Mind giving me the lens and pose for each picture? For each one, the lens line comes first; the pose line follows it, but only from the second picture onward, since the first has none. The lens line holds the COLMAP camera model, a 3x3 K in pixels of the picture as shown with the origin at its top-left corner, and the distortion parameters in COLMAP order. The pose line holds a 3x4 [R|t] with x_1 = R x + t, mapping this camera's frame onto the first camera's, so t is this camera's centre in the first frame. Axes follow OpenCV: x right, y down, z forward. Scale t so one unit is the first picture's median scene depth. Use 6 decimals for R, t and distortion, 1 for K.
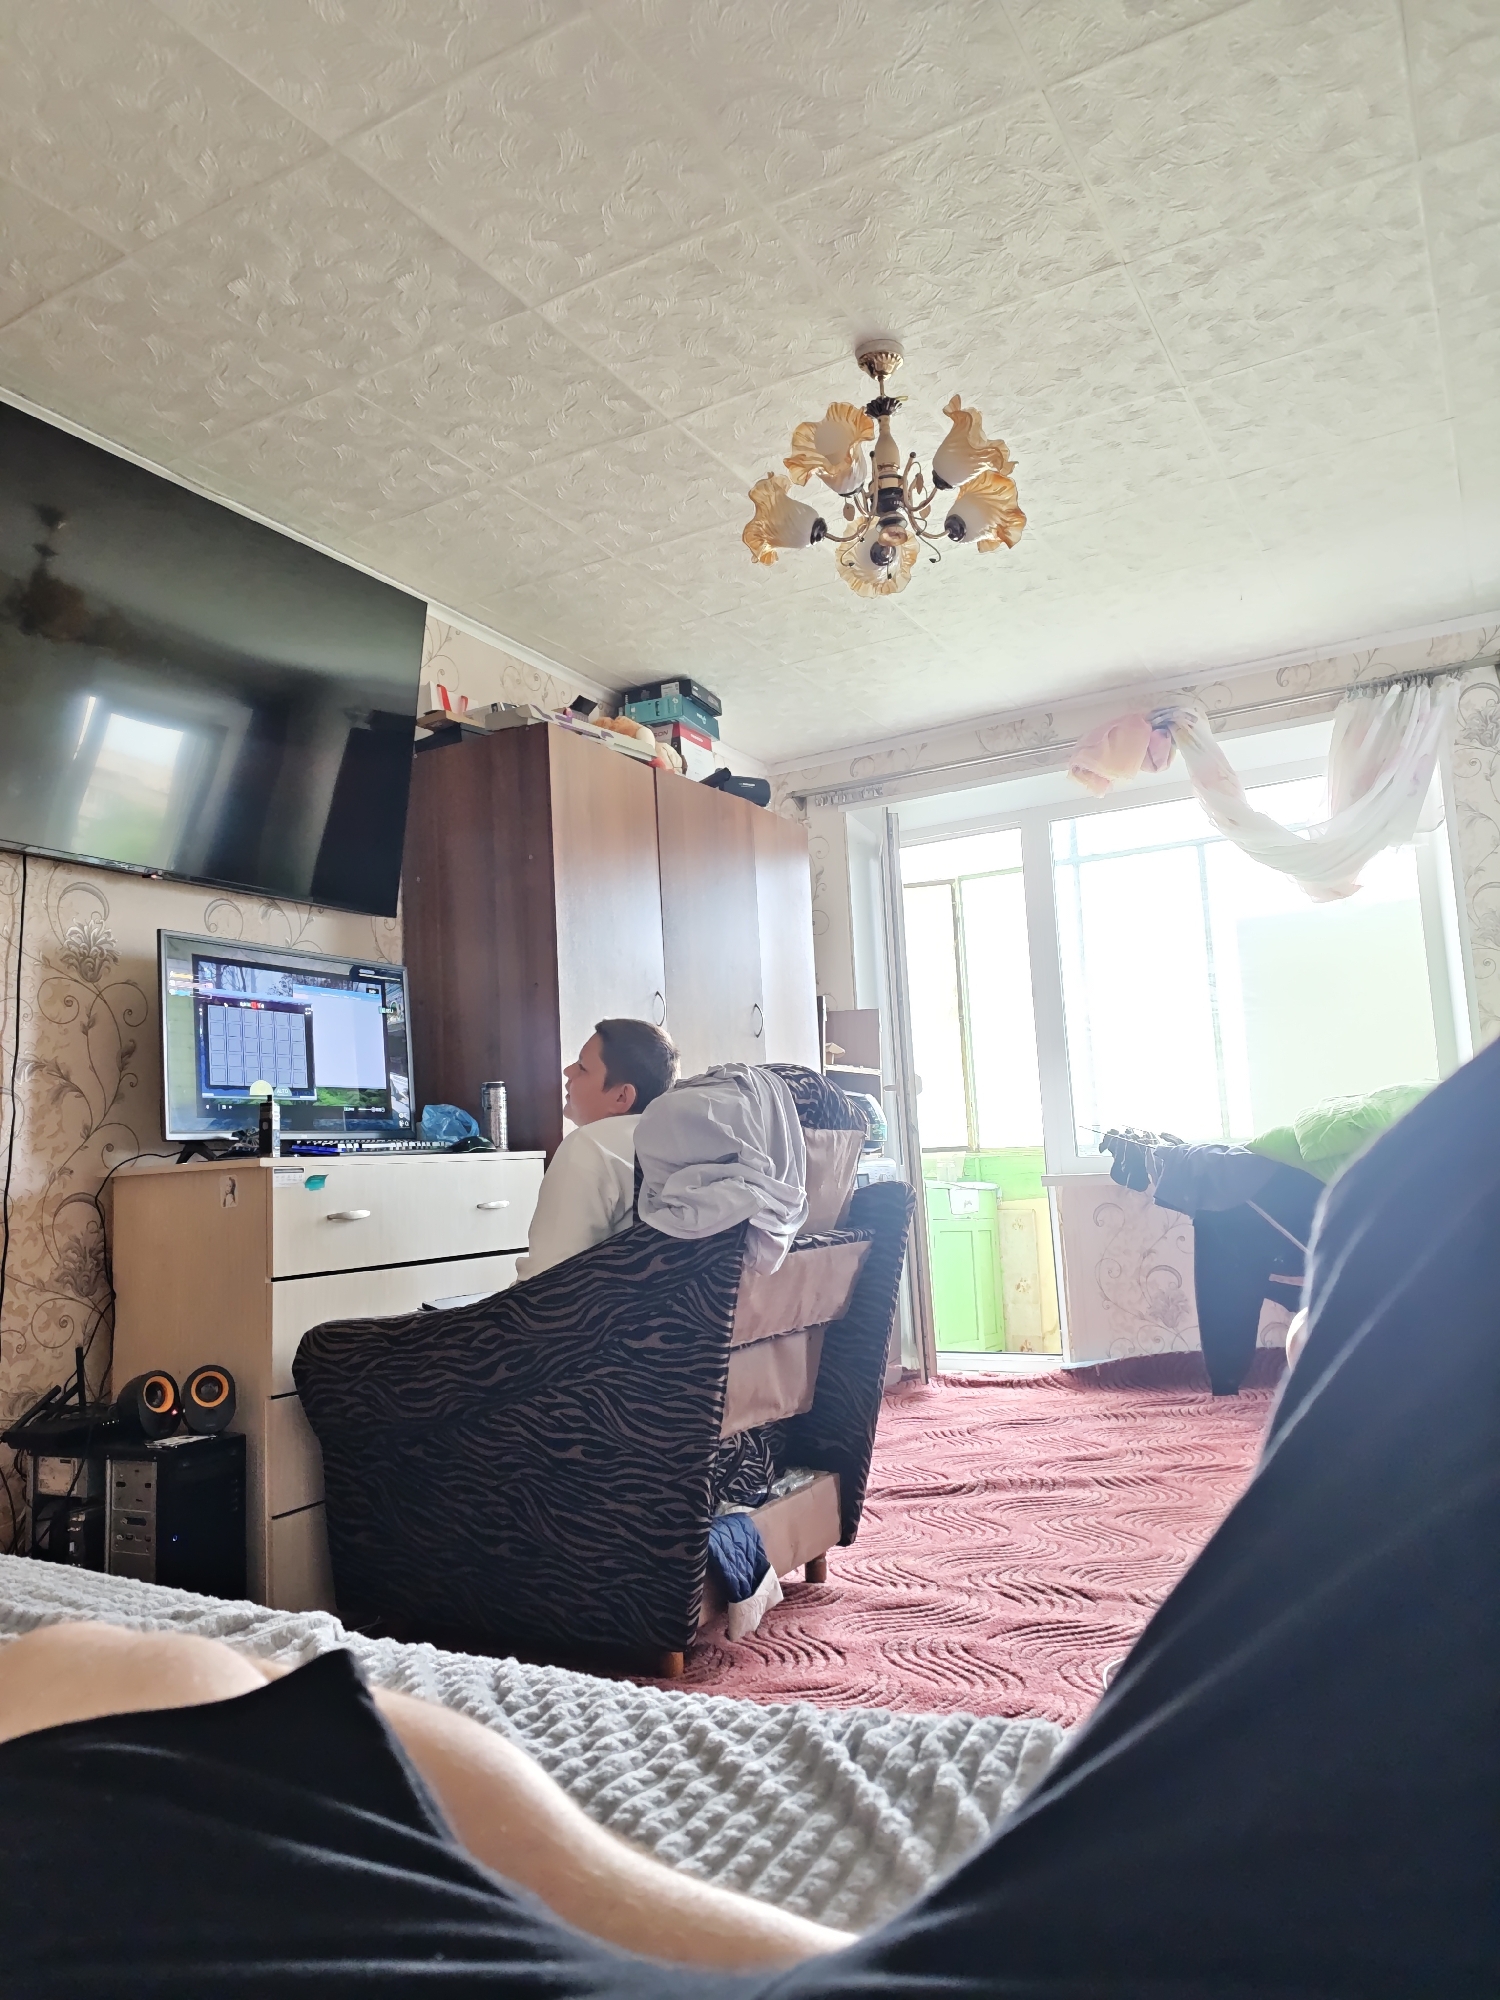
lens RADIAL K [[1389.1, 0, 740.8], [0, 1389.1, 987.9], [0, 0, 1]] dist [0.021431, -0.020798]
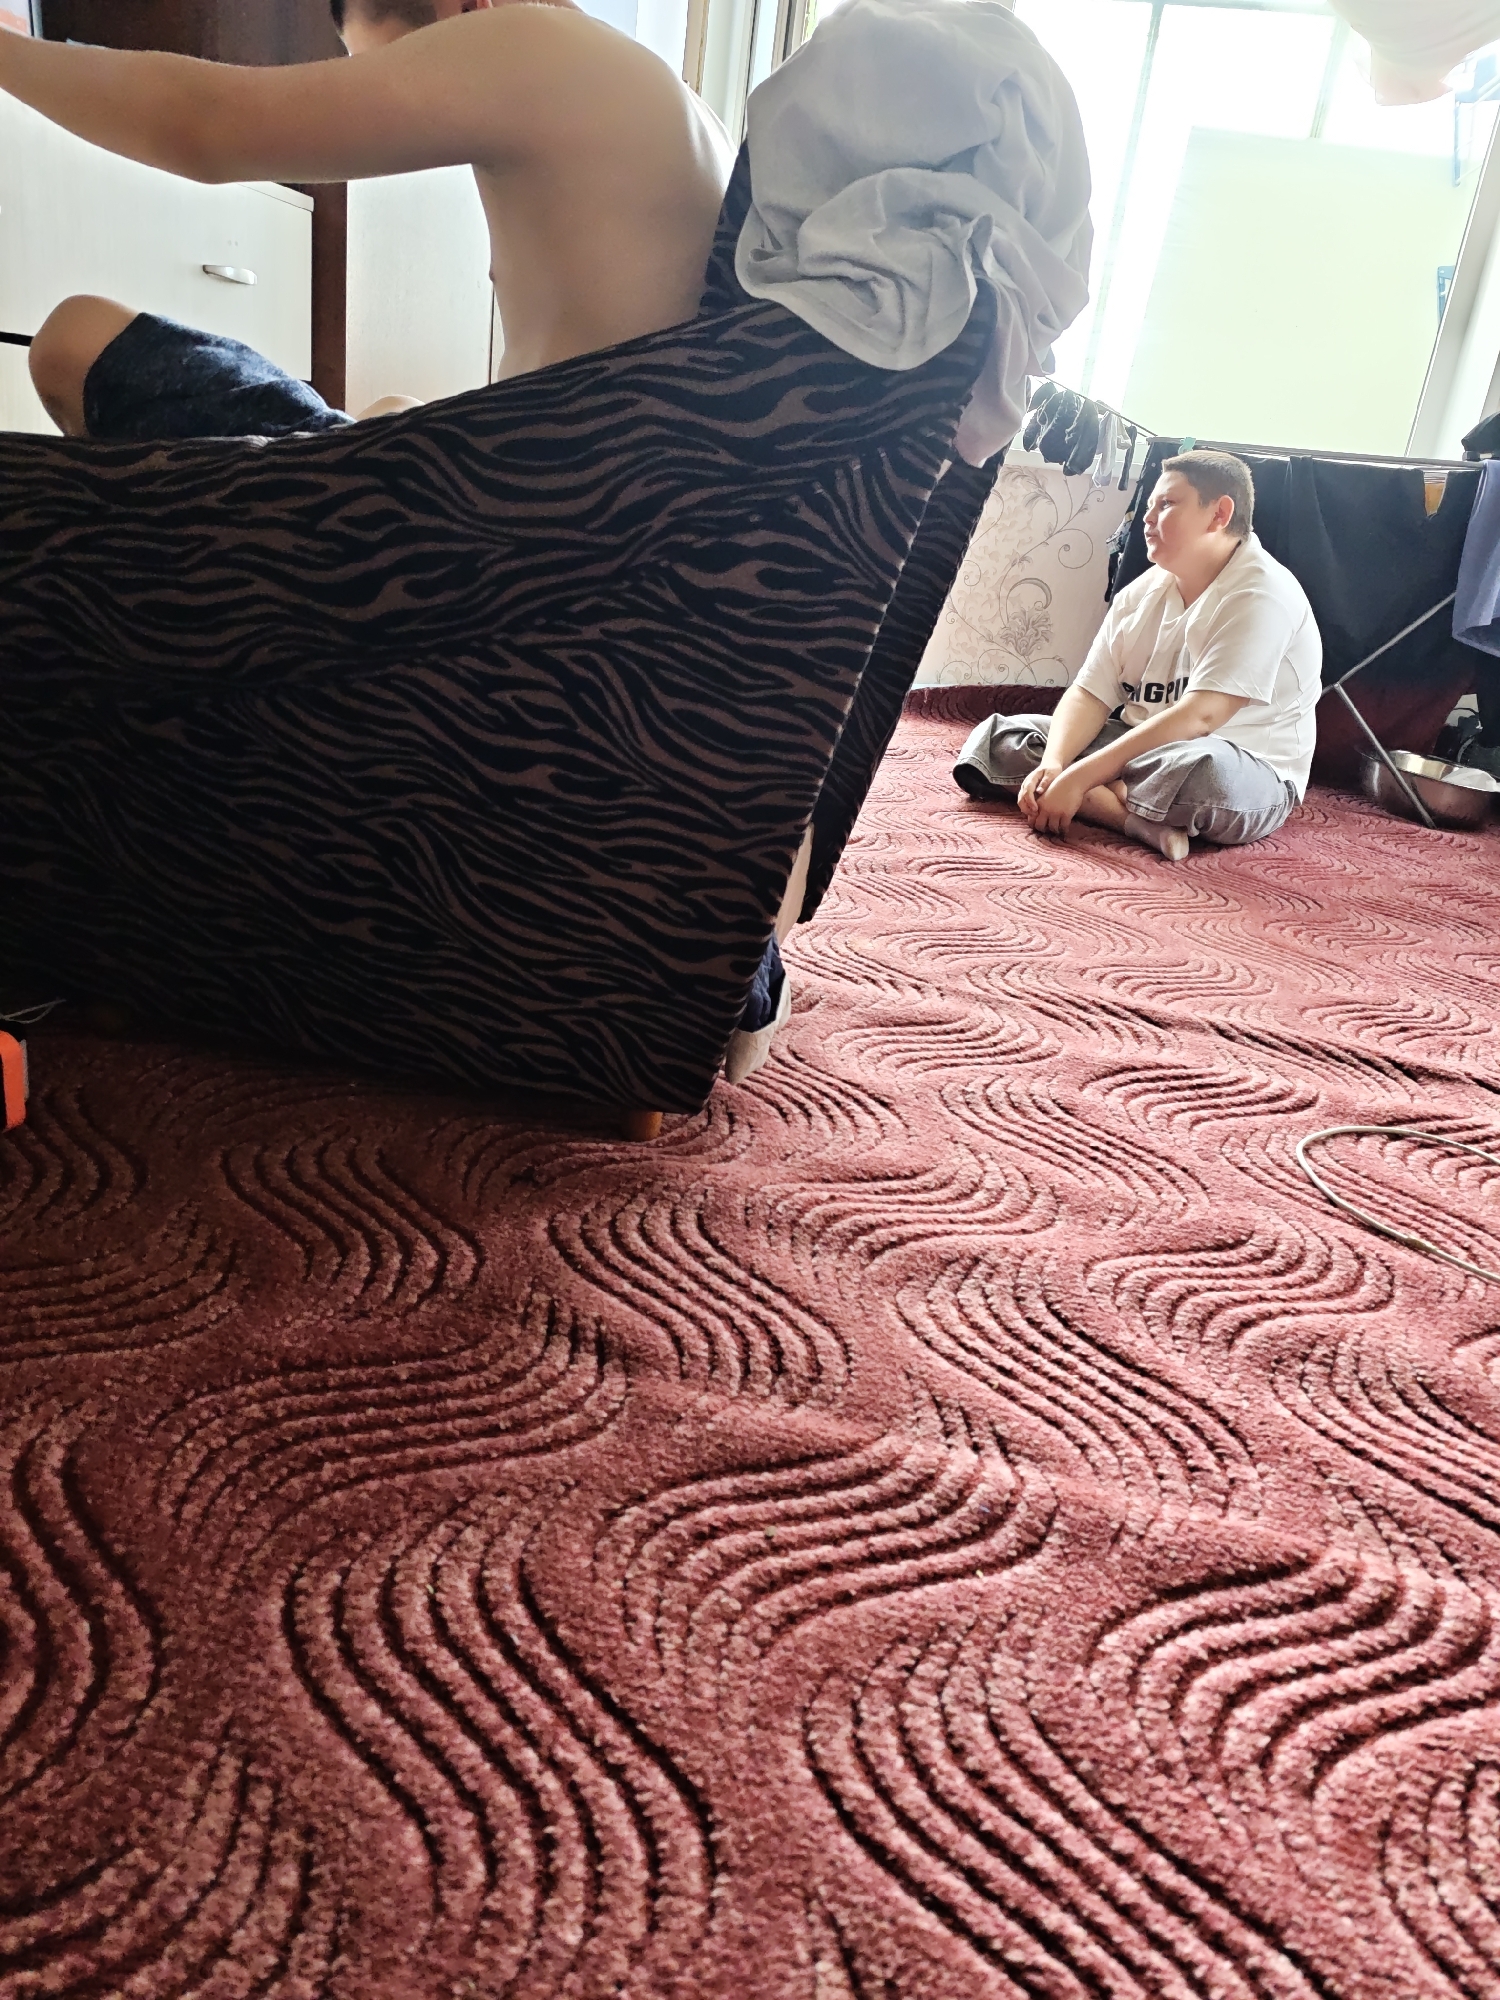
lens RADIAL K [[1389.1, 0, 752.1], [0, 1389.1, 1005.1], [0, 0, 1]] dist [0.021431, -0.020798]
pose [[0.947243, 0.050562, 0.316502, -0.197989], [-0.199660, 0.865562, 0.459280, 0.155728], [-0.250730, -0.498243, 0.829993, 0.512953]]
